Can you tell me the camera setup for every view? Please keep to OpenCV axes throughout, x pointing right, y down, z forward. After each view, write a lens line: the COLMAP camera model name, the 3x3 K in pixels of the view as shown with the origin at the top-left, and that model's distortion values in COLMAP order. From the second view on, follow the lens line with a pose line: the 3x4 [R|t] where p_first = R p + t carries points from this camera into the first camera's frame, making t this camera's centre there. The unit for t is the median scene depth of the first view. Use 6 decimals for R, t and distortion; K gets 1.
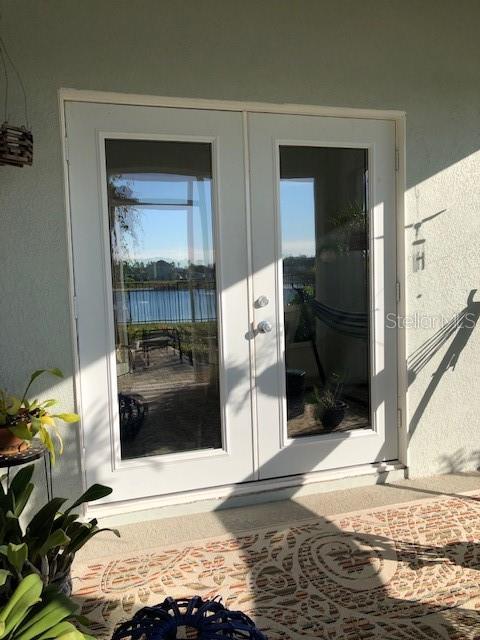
lens RADIAL K [[519.6, 0, 240.0], [0, 519.6, 320.0], [0, 0, 1]] dist [-0.002165, -0.003553]
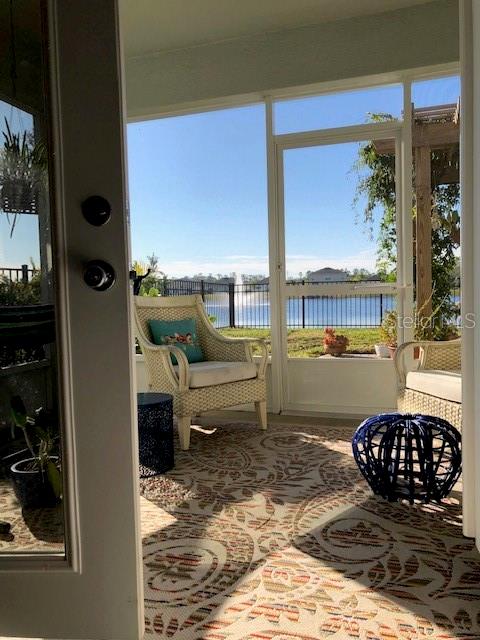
lens RADIAL K [[519.6, 0, 240.0], [0, 519.6, 320.0], [0, 0, 1]] dist [-0.002165, -0.003553]
pose [[-0.812229, 0.014514, 0.583158, -0.334185], [0.099382, 0.988518, 0.113818, 0.021653], [-0.574810, 0.150402, -0.804346, 1.580064]]
